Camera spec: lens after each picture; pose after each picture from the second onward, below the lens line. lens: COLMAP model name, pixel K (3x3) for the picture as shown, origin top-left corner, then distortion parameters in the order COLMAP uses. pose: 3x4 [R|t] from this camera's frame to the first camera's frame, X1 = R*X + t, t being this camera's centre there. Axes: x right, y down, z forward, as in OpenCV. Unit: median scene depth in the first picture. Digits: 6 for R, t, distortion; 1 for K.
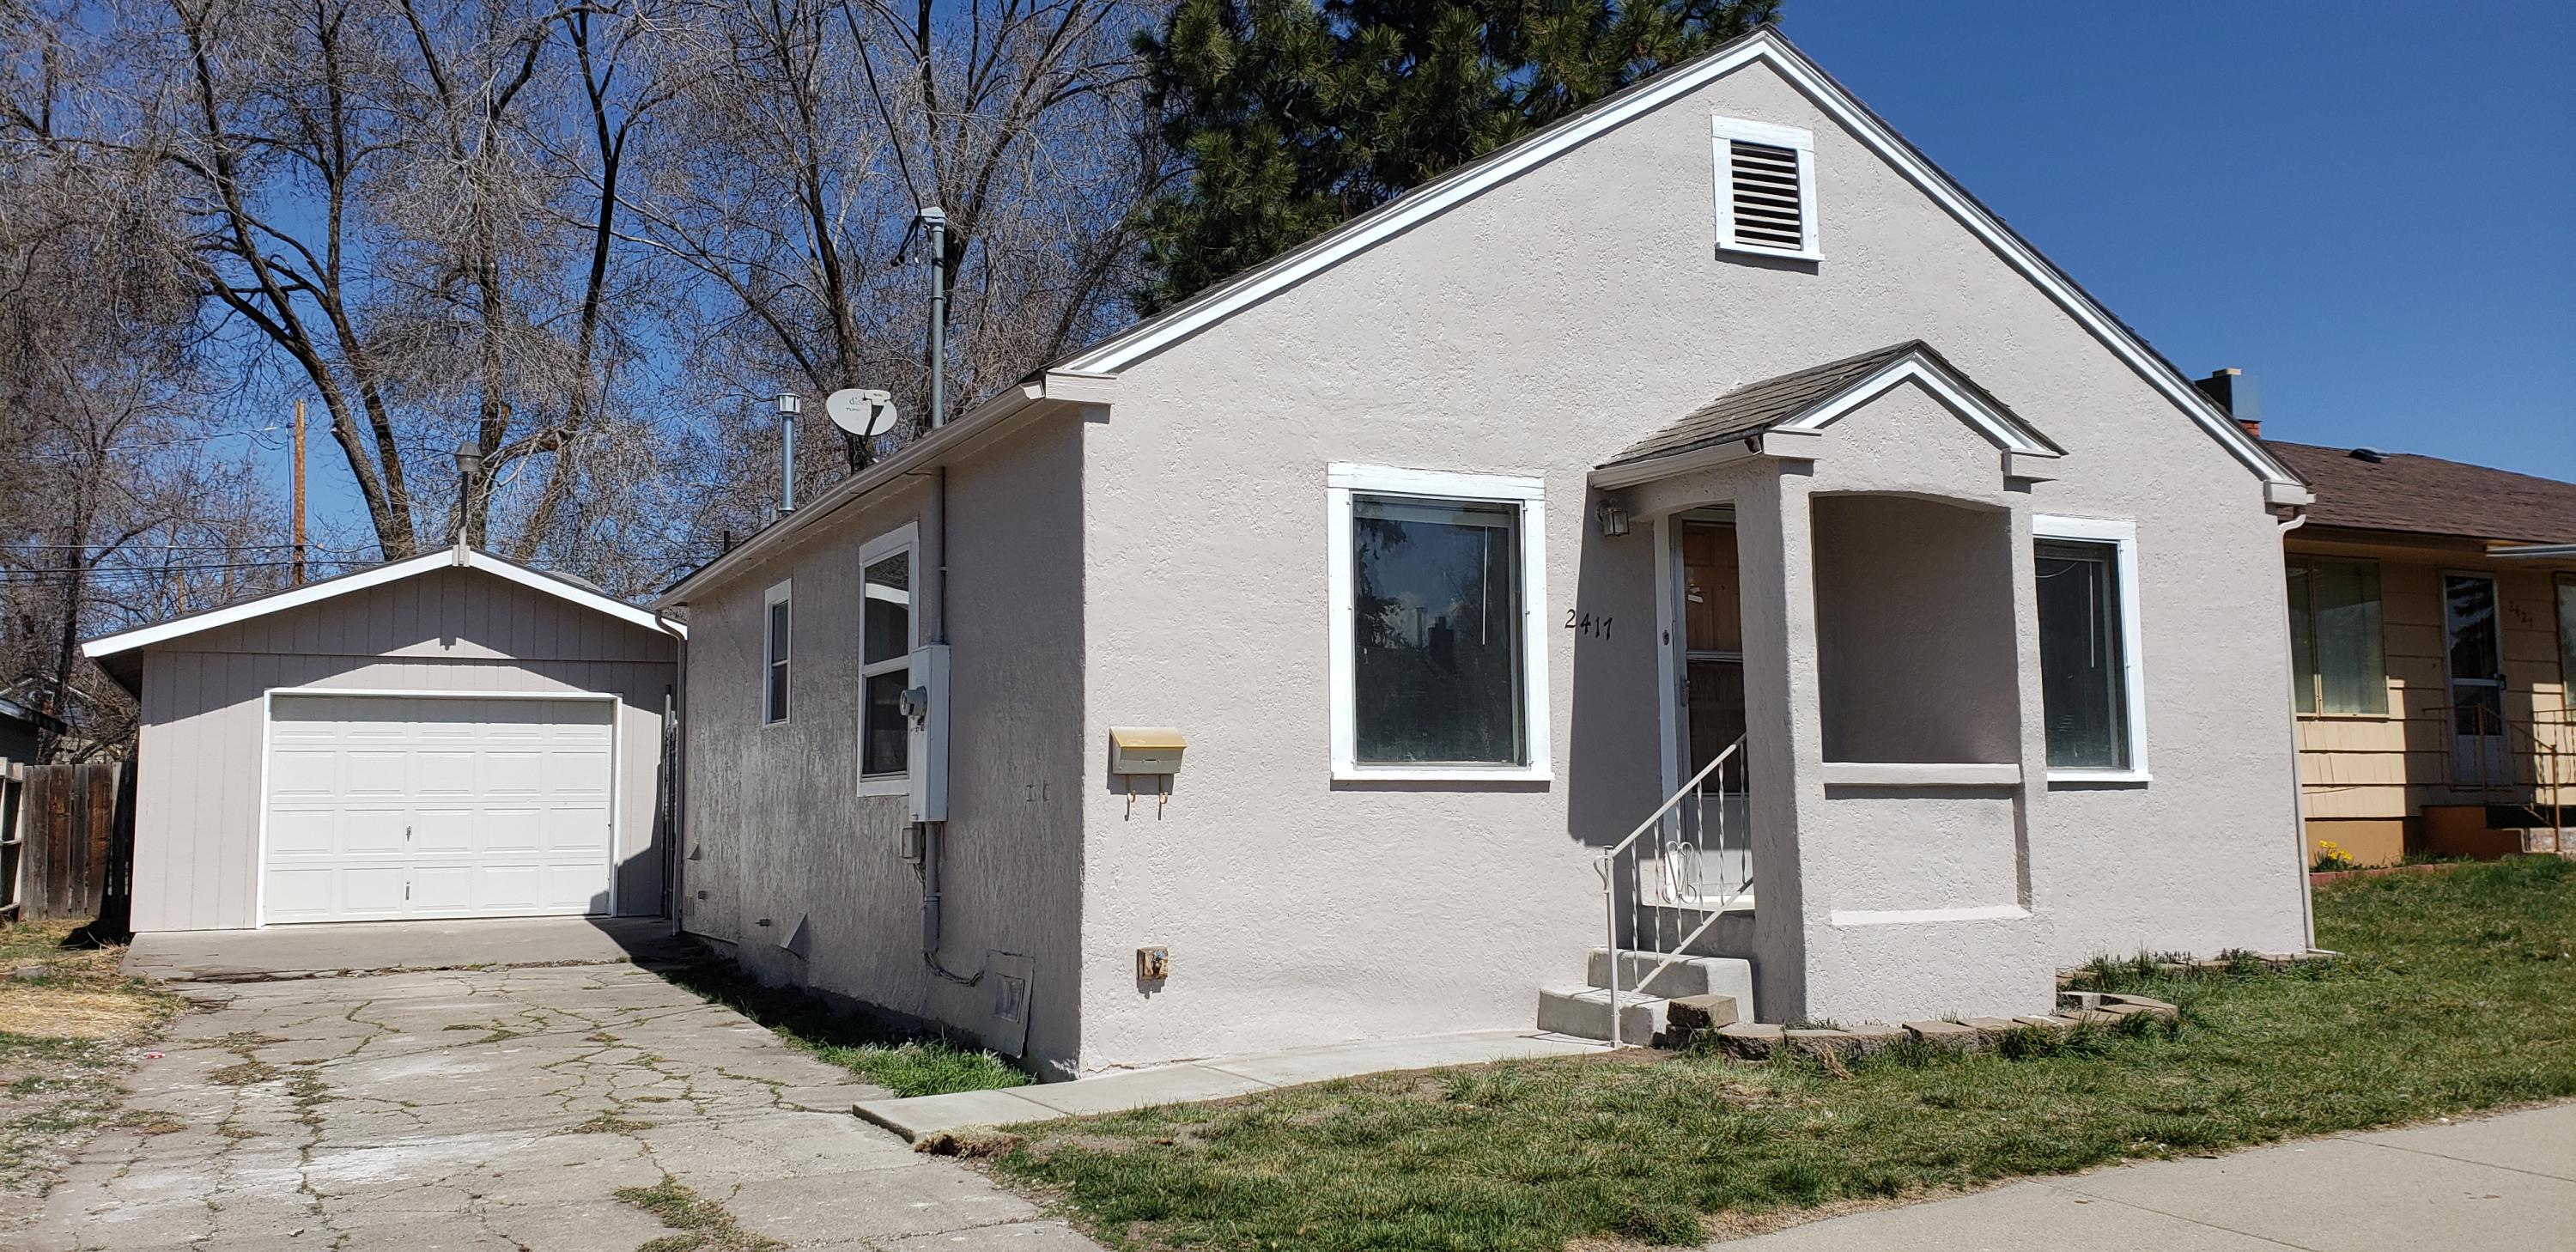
lens RADIAL K [[1920.5, 0, 1332.2], [0, 1920.5, 590.8], [0, 0, 1]] dist [-0.002118, -0.055314]
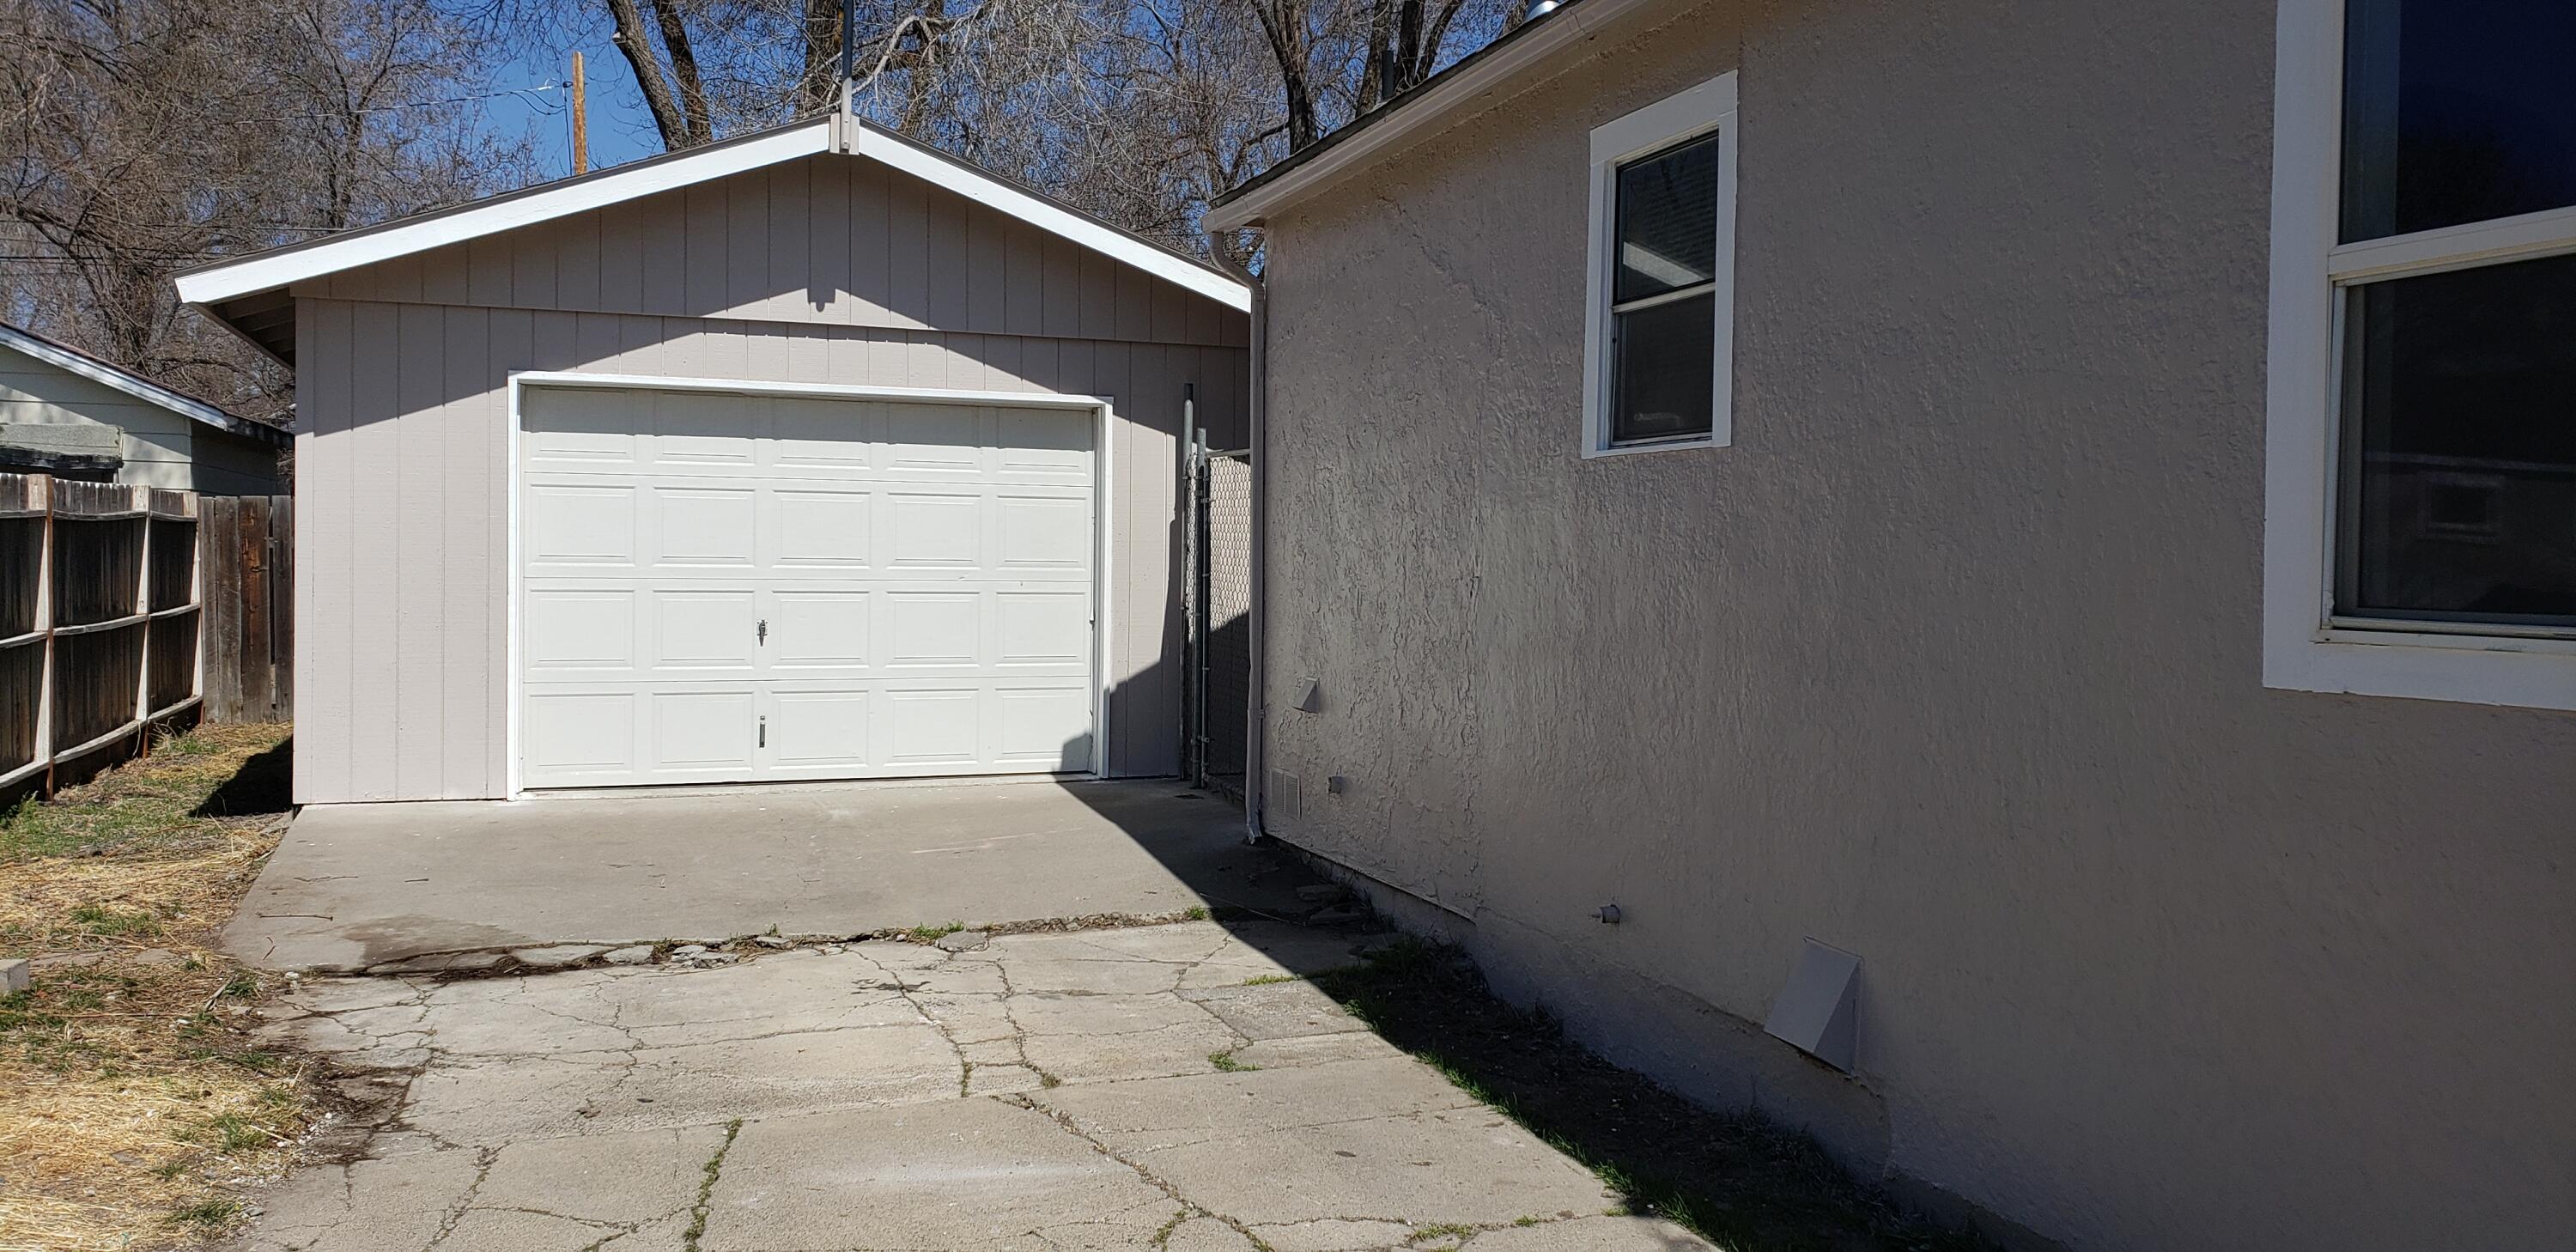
lens RADIAL K [[1963.1, 0, 1366.6], [0, 1963.1, 577.4], [0, 0, 1]] dist [0.124365, -0.368418]
pose [[0.991968, 0.028874, -0.123152, -0.232703], [-0.013434, 0.992141, 0.124404, 0.034624], [0.125776, -0.121750, 0.984559, 0.444762]]
